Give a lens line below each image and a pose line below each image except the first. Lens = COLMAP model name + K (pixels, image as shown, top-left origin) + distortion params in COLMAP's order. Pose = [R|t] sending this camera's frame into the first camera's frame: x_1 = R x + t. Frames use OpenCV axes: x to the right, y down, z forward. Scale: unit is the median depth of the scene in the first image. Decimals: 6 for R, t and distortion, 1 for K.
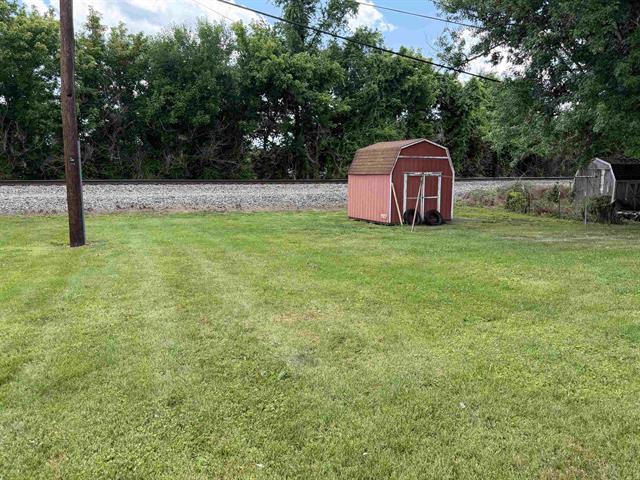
lens RADIAL K [[502.5, 0, 320.0], [0, 502.5, 240.7], [0, 0, 1]] dist [0.003070, 0.000433]
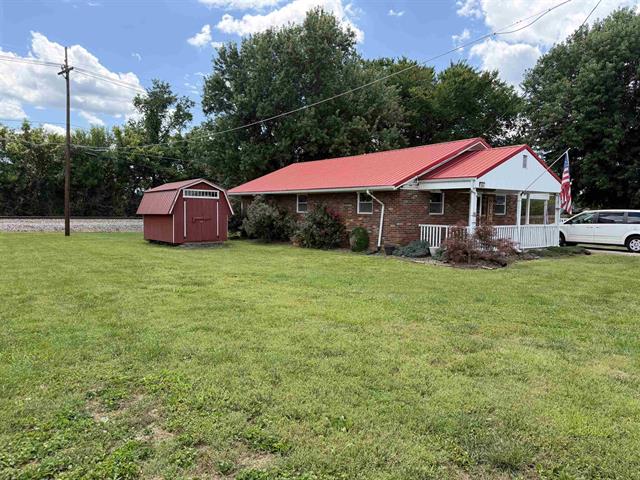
lens RADIAL K [[446.0, 0, 320.6], [0, 446.0, 239.1], [0, 0, 1]] dist [0.001234, 0.000263]
pose [[0.958050, -0.008072, 0.286489, 0.064612], [0.029518, 0.997066, -0.070619, 0.072824], [-0.285078, 0.076113, 0.955477, -0.602876]]
